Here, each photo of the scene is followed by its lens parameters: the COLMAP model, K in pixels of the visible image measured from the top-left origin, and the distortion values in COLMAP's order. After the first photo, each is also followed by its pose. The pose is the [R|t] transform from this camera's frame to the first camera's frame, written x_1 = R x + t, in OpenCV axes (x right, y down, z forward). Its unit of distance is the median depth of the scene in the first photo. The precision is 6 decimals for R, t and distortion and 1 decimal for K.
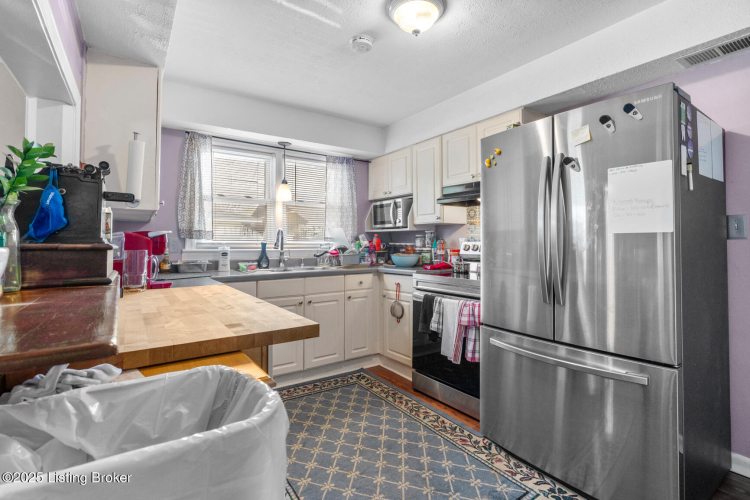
lens RADIAL K [[343.8, 0, 373.7], [0, 343.8, 233.8], [0, 0, 1]] dist [-0.000203, 0.000069]
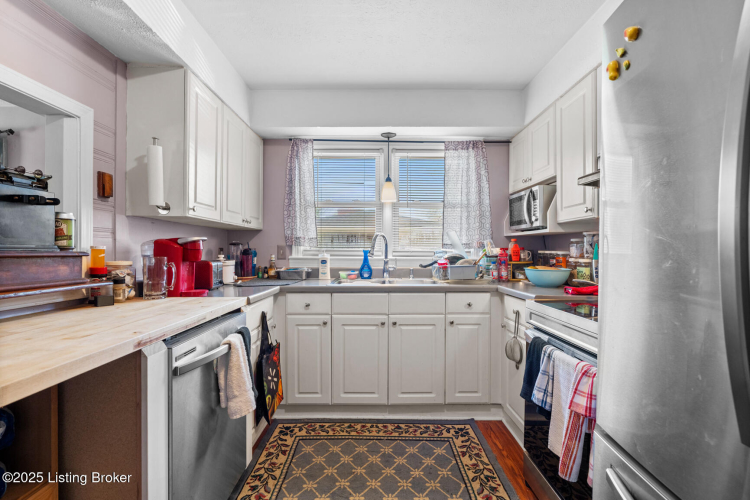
lens RADIAL K [[337.6, 0, 375.0], [0, 337.6, 250.0], [0, 0, 1]] dist [-0.003911, -0.000116]
pose [[0.831000, 0.004031, -0.556258, 0.194174], [0.010513, 0.999681, 0.022950, 0.006322], [0.556173, -0.024919, 0.830693, 0.284232]]
